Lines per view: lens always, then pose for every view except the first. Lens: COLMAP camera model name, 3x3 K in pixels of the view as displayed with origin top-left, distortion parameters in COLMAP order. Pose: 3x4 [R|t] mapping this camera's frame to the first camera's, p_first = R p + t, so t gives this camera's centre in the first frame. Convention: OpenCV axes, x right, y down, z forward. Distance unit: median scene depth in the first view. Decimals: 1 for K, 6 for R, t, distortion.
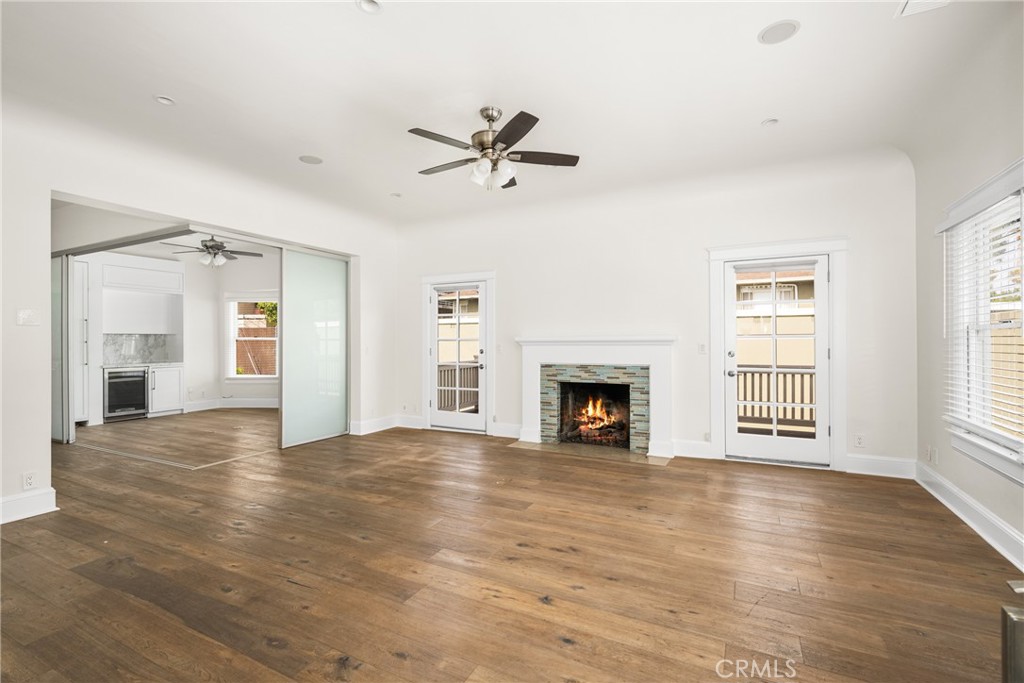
lens RADIAL K [[454.4, 0, 511.5], [0, 454.4, 337.5], [0, 0, 1]] dist [0.000164, -0.000251]
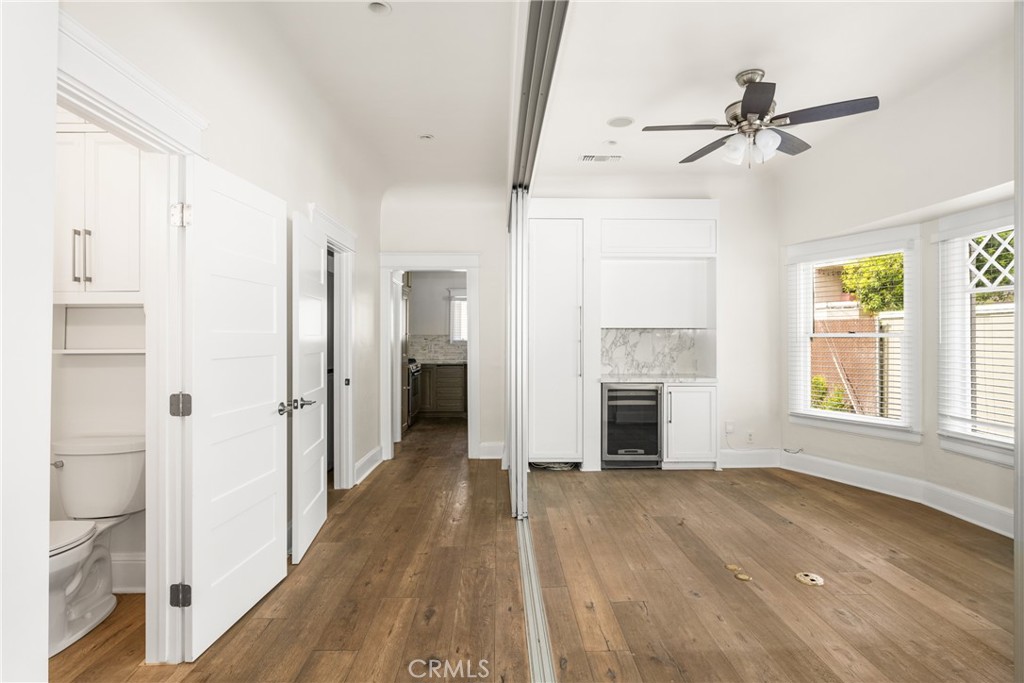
lens RADIAL K [[526.2, 0, 511.1], [0, 526.2, 337.4], [0, 0, 1]] dist [-0.002636, -0.000242]
pose [[0.476819, 0.002166, -0.878999, -0.382042], [0.003439, 0.999985, 0.004330, 0.002422], [0.878995, -0.005088, 0.476804, 0.652212]]
